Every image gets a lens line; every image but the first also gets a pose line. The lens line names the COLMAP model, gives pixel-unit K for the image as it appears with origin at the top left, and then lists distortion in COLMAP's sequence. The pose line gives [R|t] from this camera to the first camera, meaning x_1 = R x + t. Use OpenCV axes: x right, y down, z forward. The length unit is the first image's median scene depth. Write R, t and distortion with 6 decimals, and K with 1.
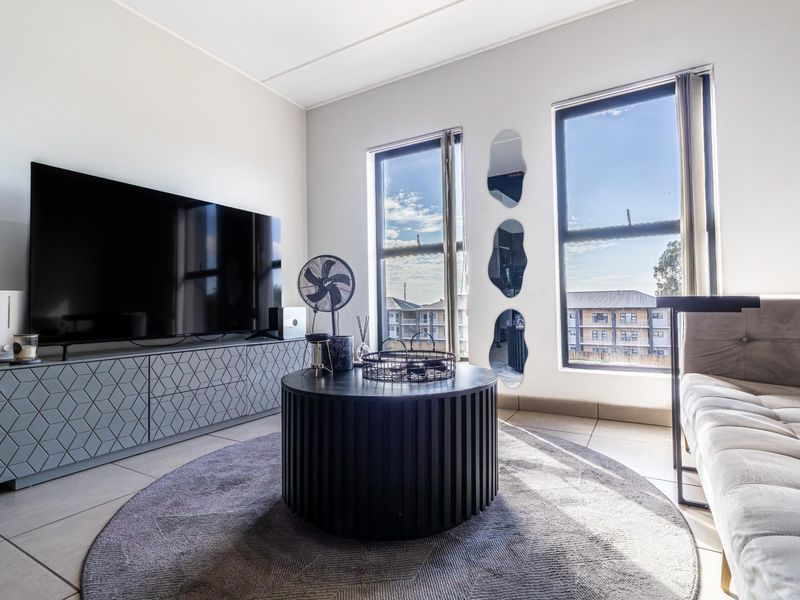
lens RADIAL K [[427.2, 0, 398.7], [0, 427.2, 292.7], [0, 0, 1]] dist [0.001013, 0.000541]
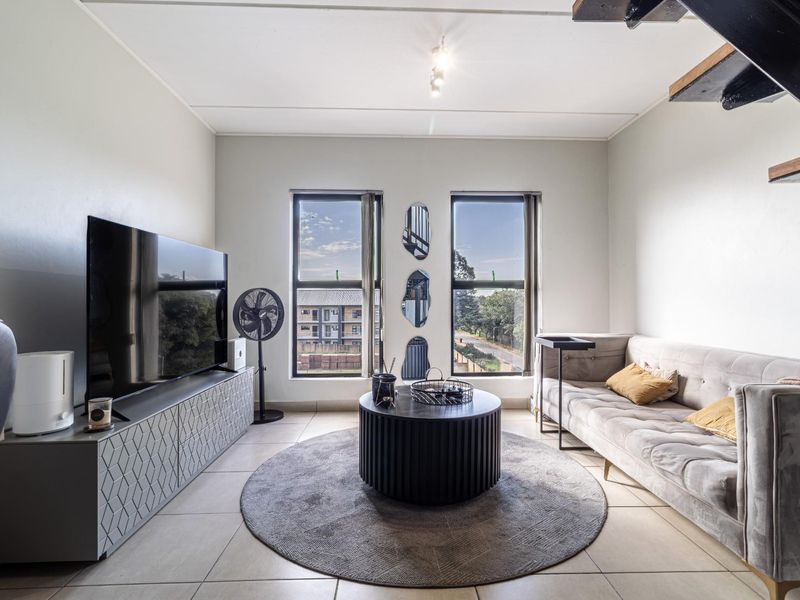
lens RADIAL K [[427.2, 0, 413.1], [0, 427.2, 299.7], [0, 0, 1]] dist [0.001013, 0.000541]
pose [[0.837979, 0.012774, 0.545553, -0.451729], [-0.027514, 0.999443, 0.018860, -0.093240], [-0.545009, -0.030815, 0.837864, -0.107313]]
